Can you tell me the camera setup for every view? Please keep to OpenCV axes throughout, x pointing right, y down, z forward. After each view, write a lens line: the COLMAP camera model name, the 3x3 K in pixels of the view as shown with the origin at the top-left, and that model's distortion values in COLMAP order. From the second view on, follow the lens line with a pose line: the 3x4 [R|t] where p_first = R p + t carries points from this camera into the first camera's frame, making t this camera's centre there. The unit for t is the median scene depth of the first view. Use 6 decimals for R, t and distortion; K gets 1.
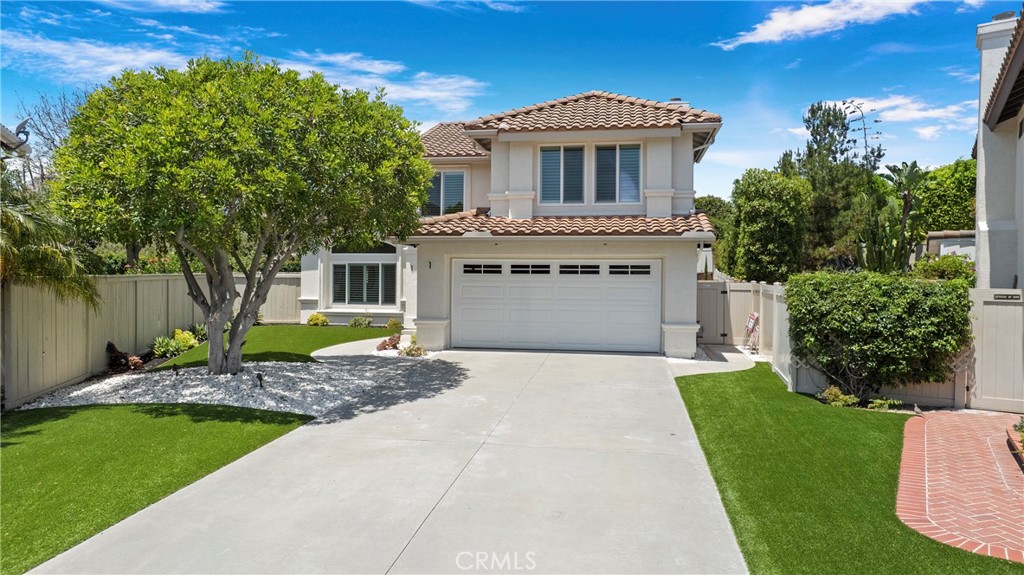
lens RADIAL K [[656.7, 0, 512.0], [0, 656.7, 287.5], [0, 0, 1]] dist [-0.084207, 0.075094]
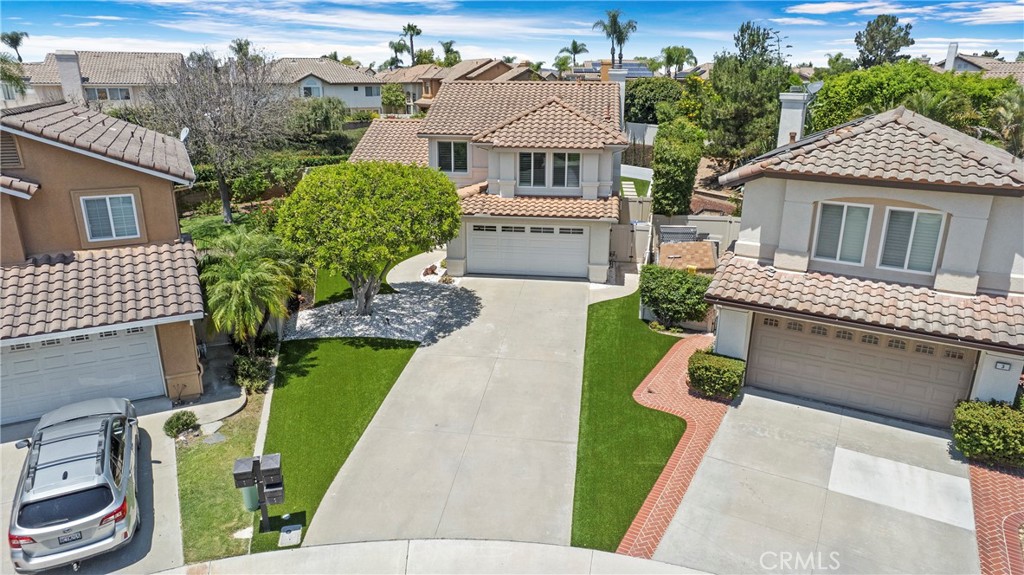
lens RADIAL K [[656.7, 0, 512.0], [0, 656.7, 287.5], [0, 0, 1]] dist [-0.084207, 0.075094]
pose [[0.999355, -0.012856, 0.033537, -0.033758], [0.002605, 0.957231, 0.289312, -0.371690], [-0.035822, -0.289038, 0.956647, -0.659869]]
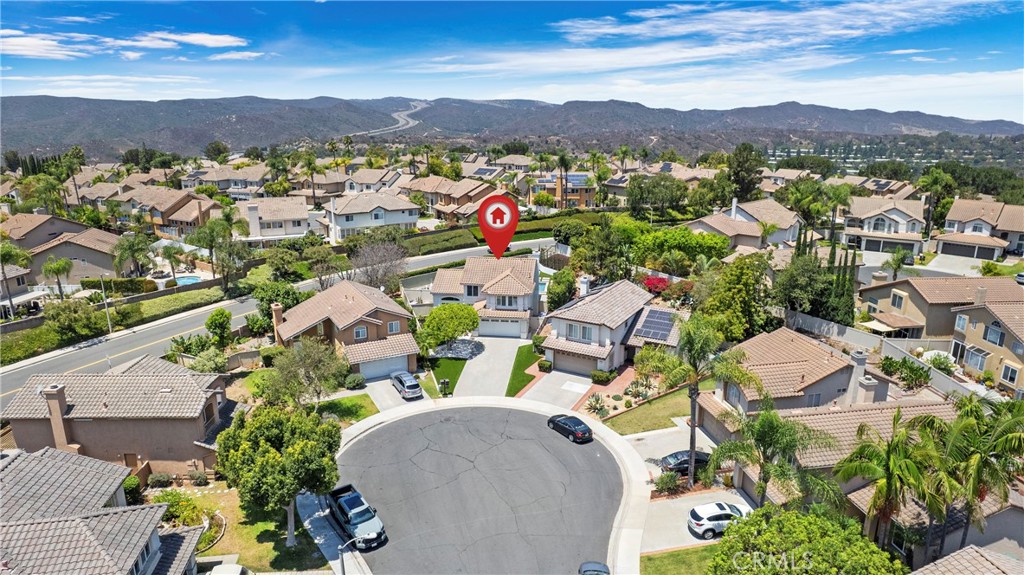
lens RADIAL K [[656.7, 0, 512.0], [0, 656.7, 287.5], [0, 0, 1]] dist [-0.084207, 0.075094]
pose [[0.998536, -0.015599, 0.051784, -0.096572], [0.002198, 0.968416, 0.249332, -1.509096], [-0.054038, -0.248853, 0.967033, -3.750313]]
